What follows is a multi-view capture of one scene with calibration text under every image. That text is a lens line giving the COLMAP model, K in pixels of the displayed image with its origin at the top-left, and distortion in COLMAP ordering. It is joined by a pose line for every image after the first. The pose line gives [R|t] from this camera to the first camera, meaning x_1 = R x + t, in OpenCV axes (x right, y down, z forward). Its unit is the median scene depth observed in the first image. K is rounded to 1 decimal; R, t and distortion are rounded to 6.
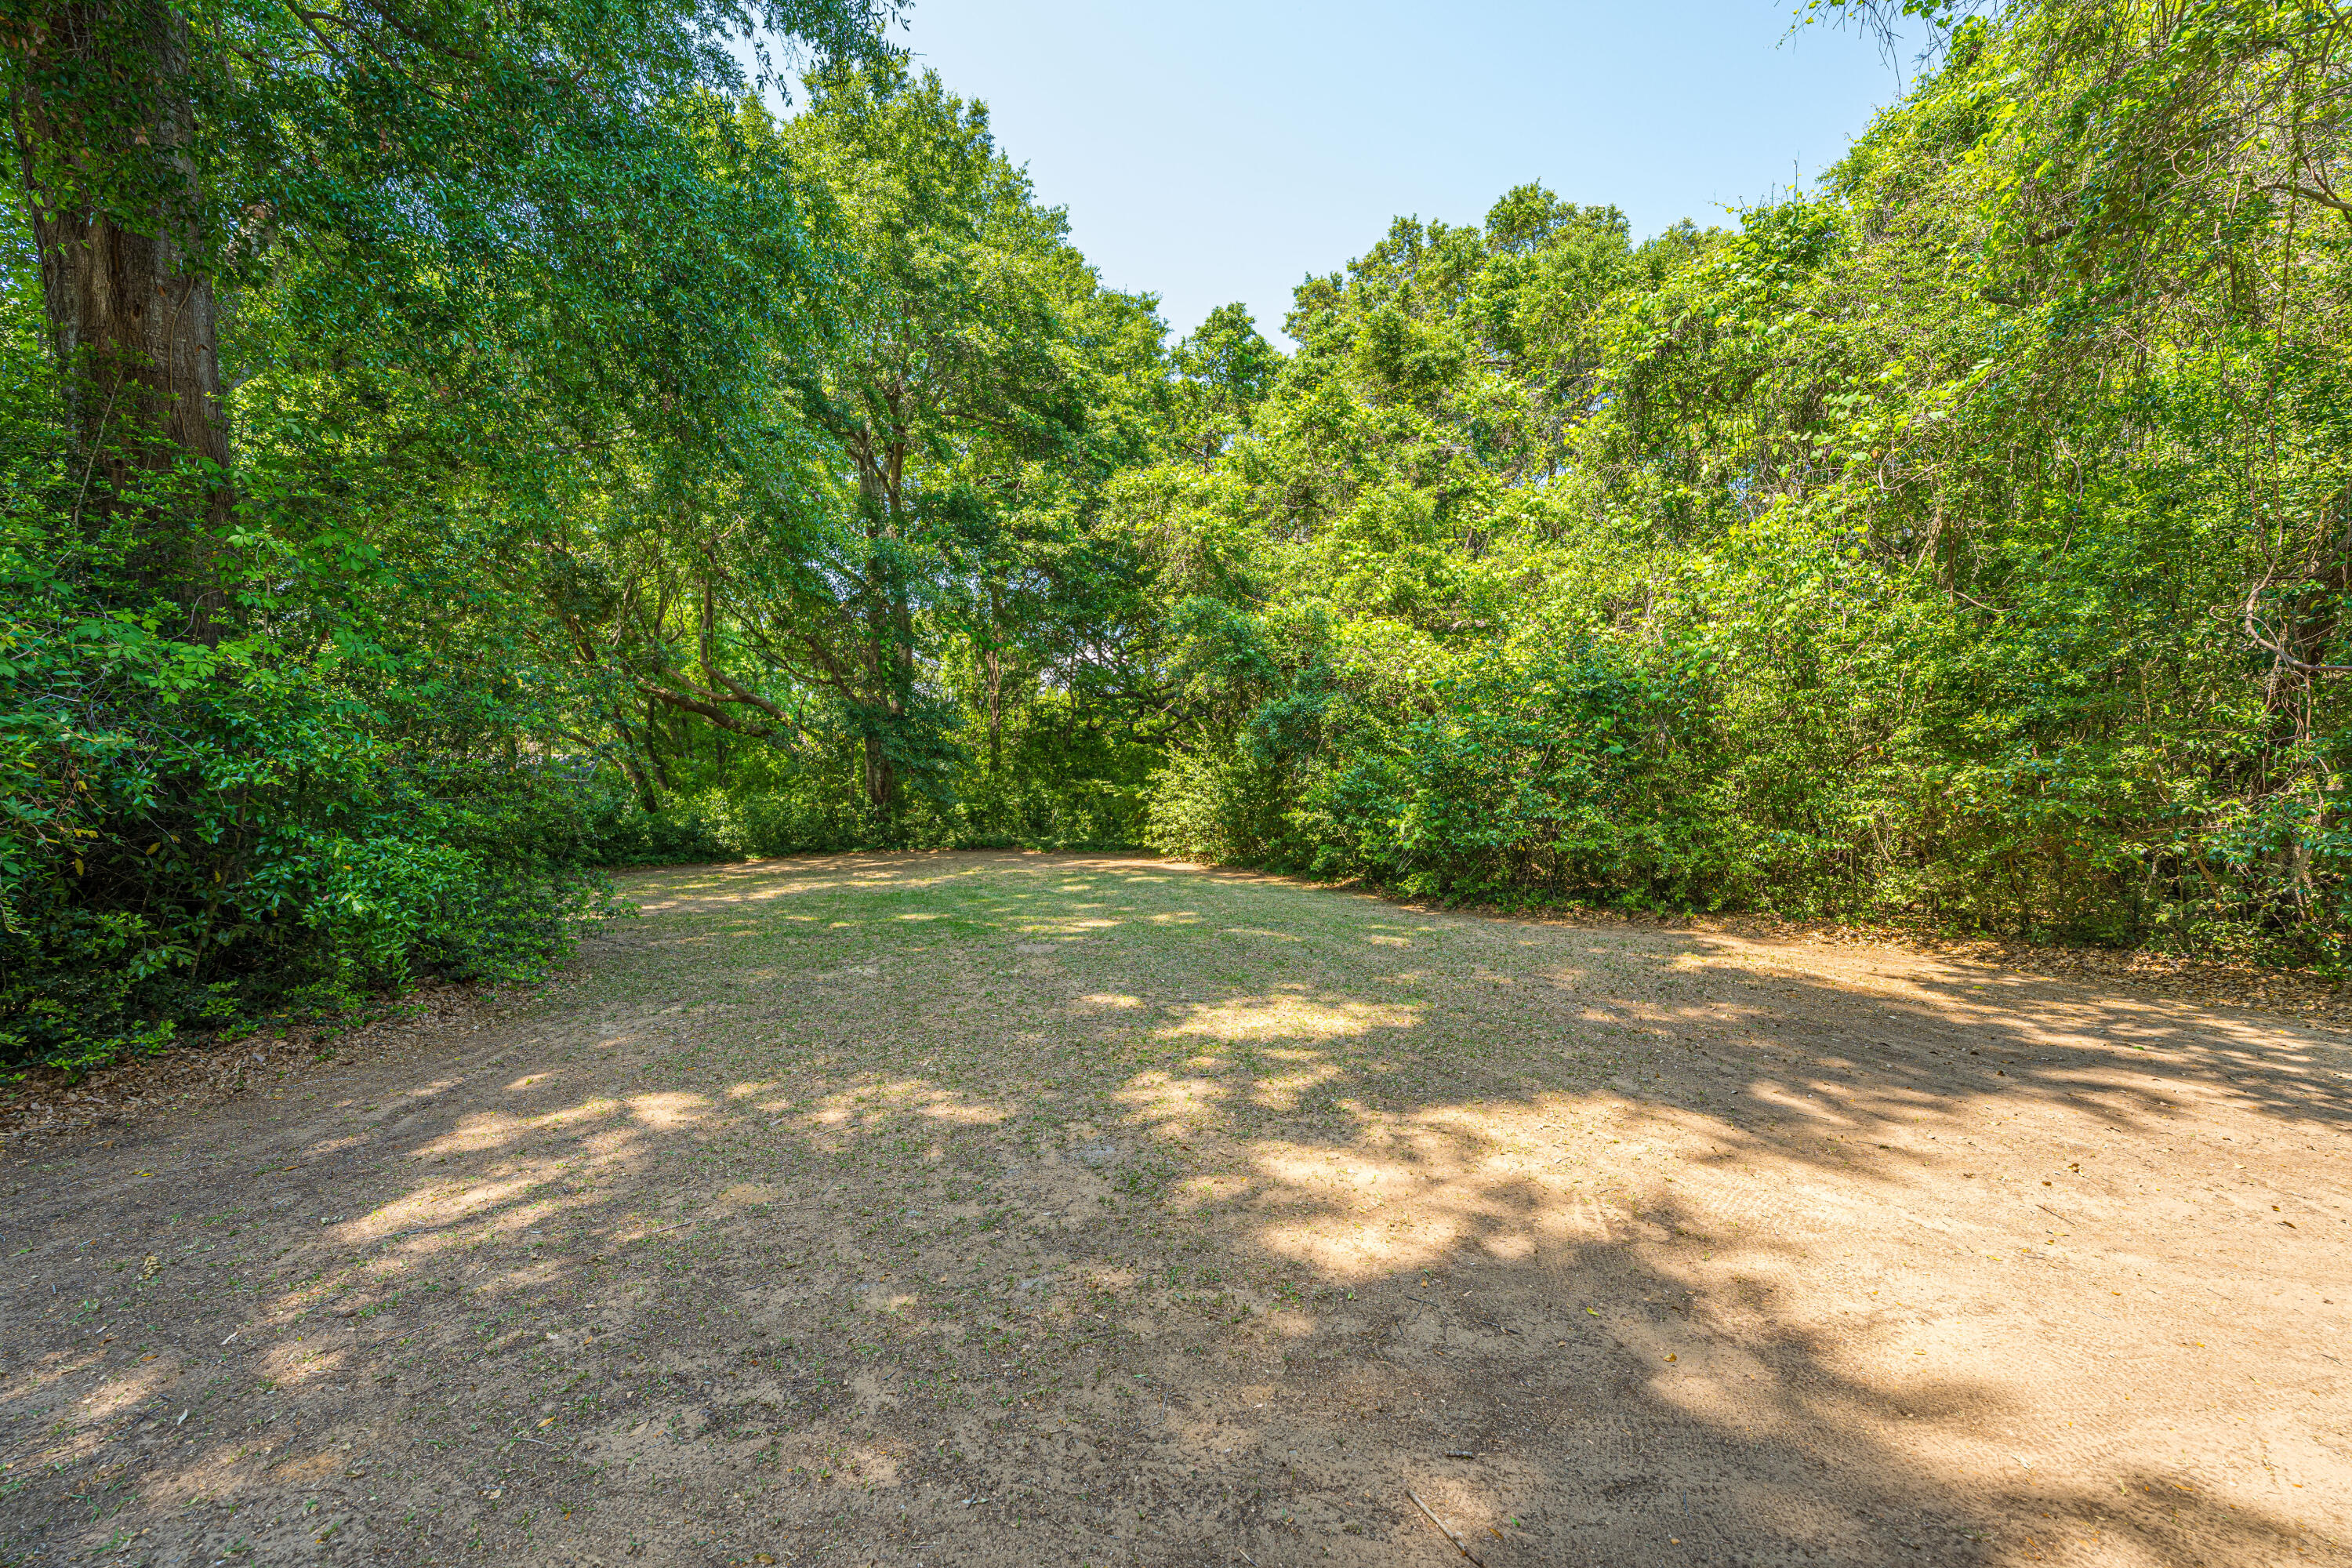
lens RADIAL K [[933.7, 0, 1196.8], [0, 933.7, 789.0], [0, 0, 1]] dist [-0.000753, 0.000505]
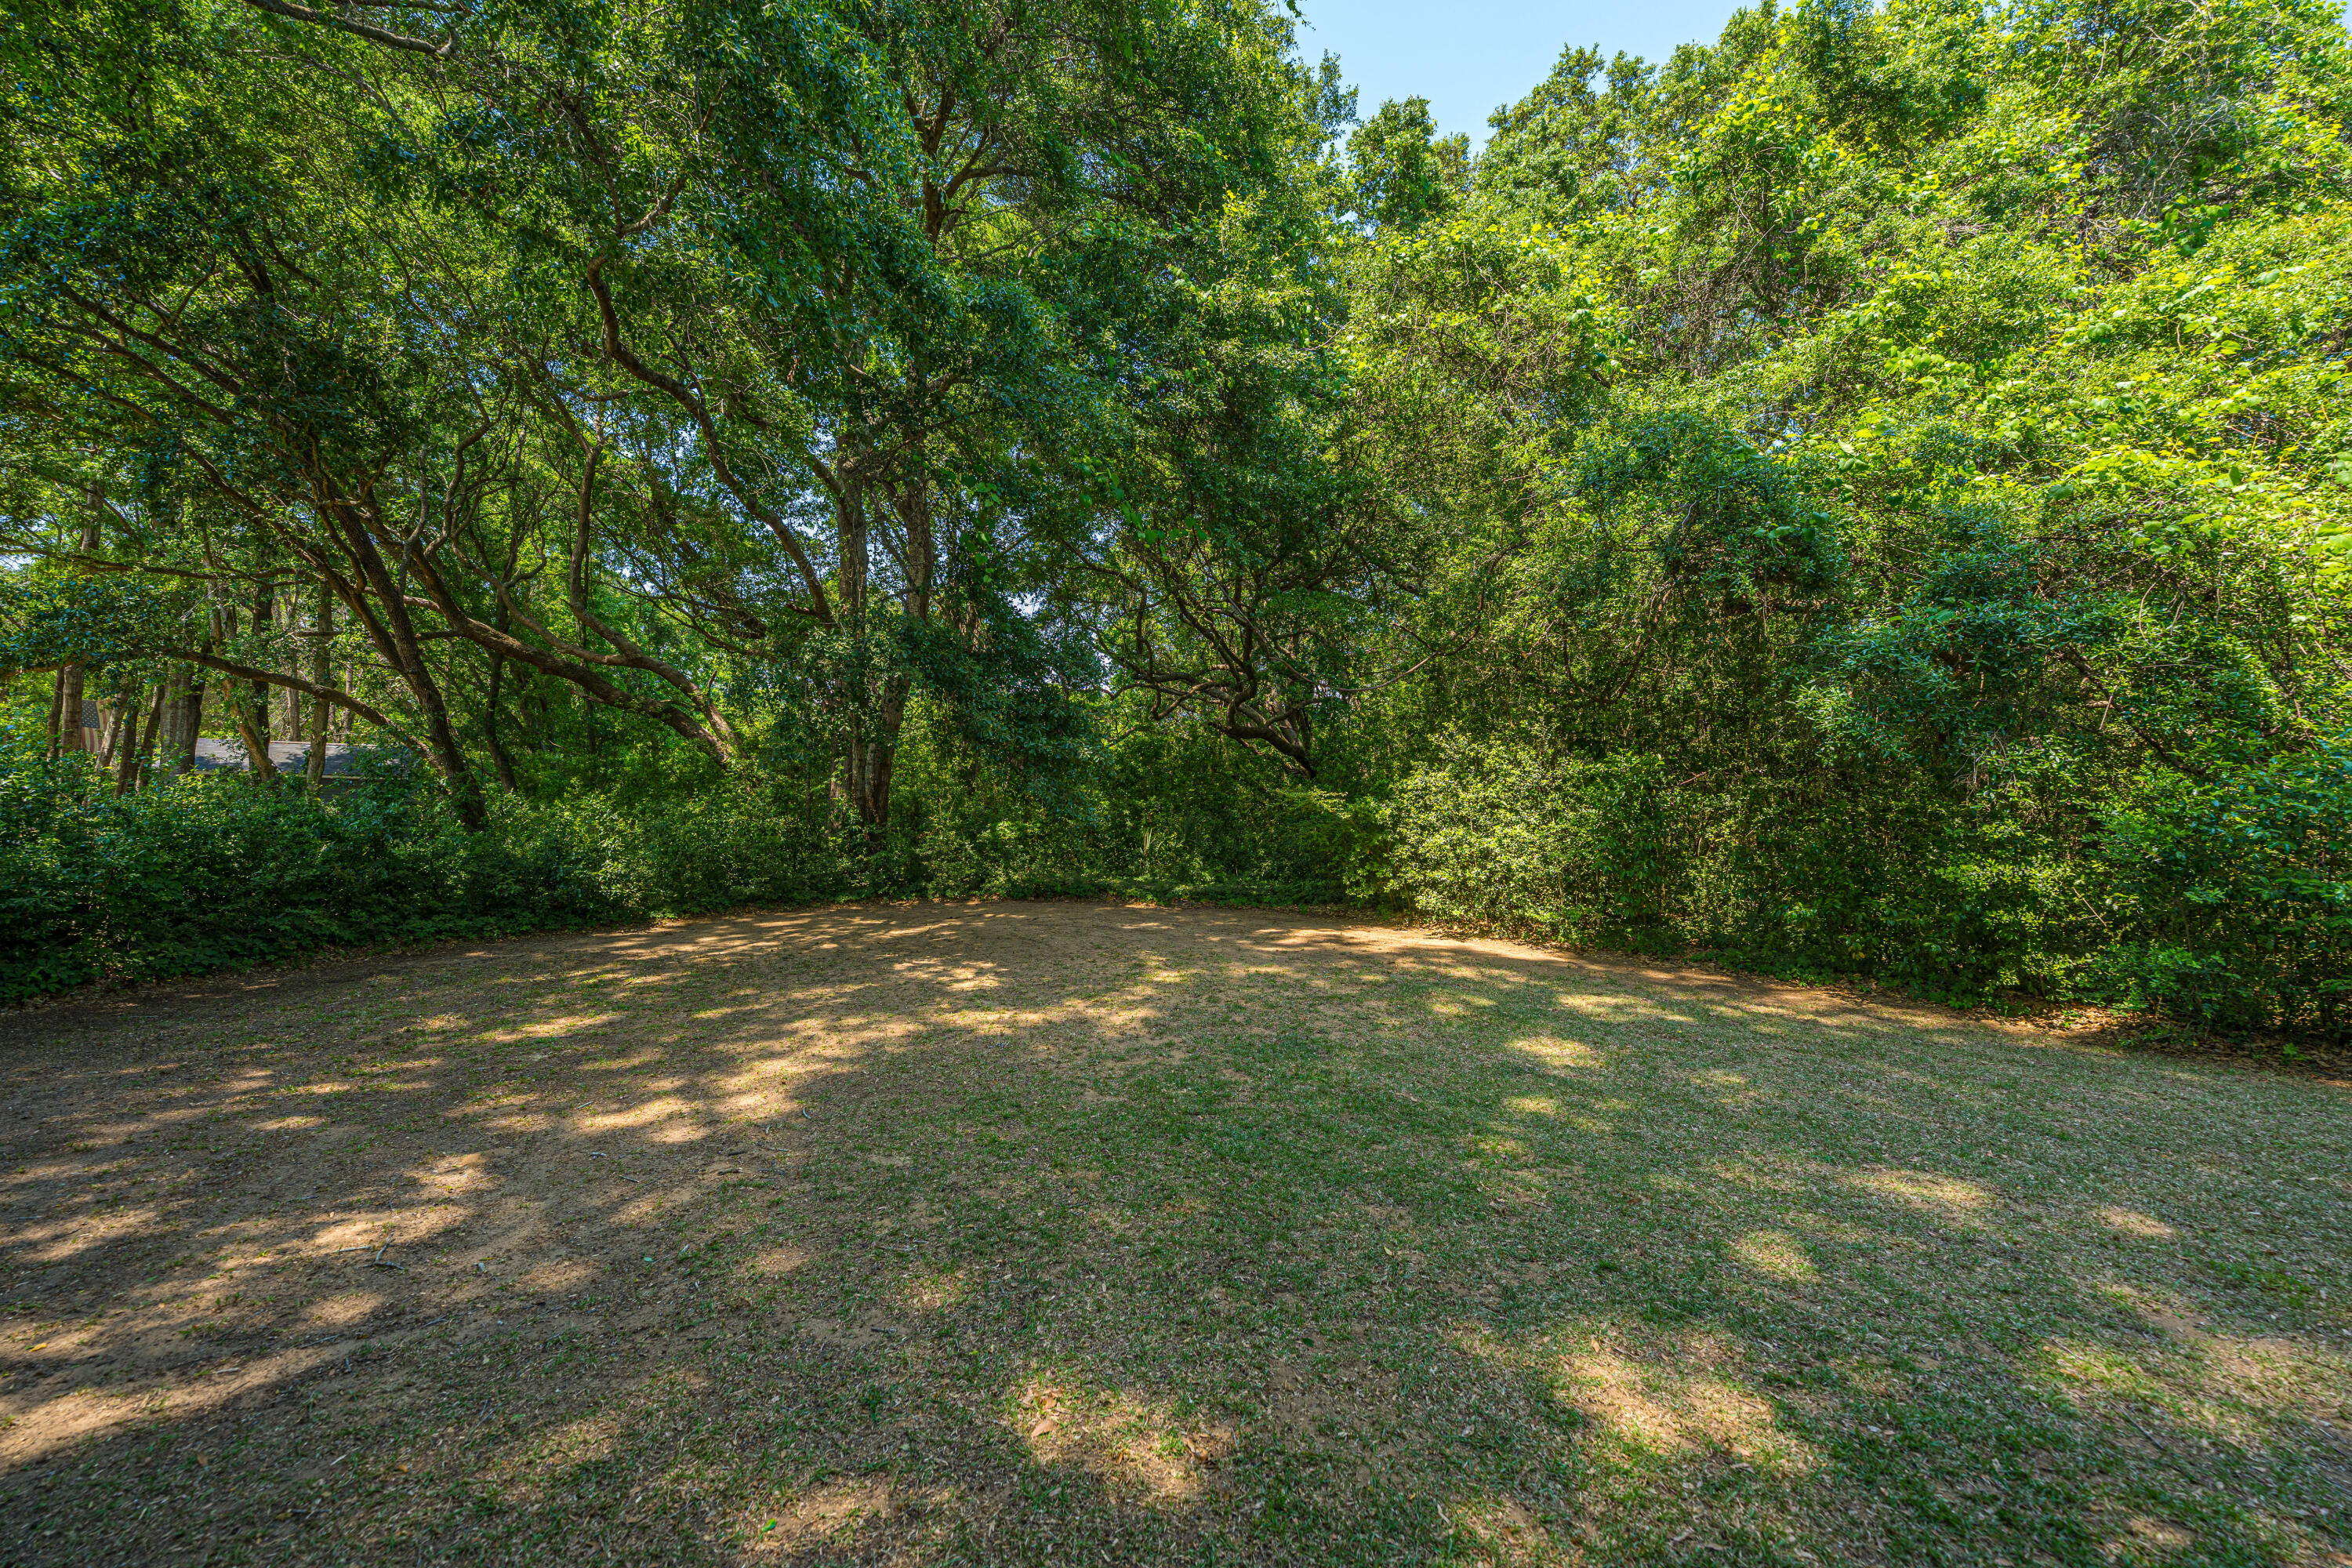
lens RADIAL K [[933.7, 0, 1173.1], [0, 933.7, 771.6], [0, 0, 1]] dist [-0.000753, 0.000505]
pose [[0.995428, 0.018326, 0.093741, -0.227231], [-0.015028, 0.999247, -0.035769, 0.003092], [-0.094326, 0.034197, 0.994954, 0.416959]]
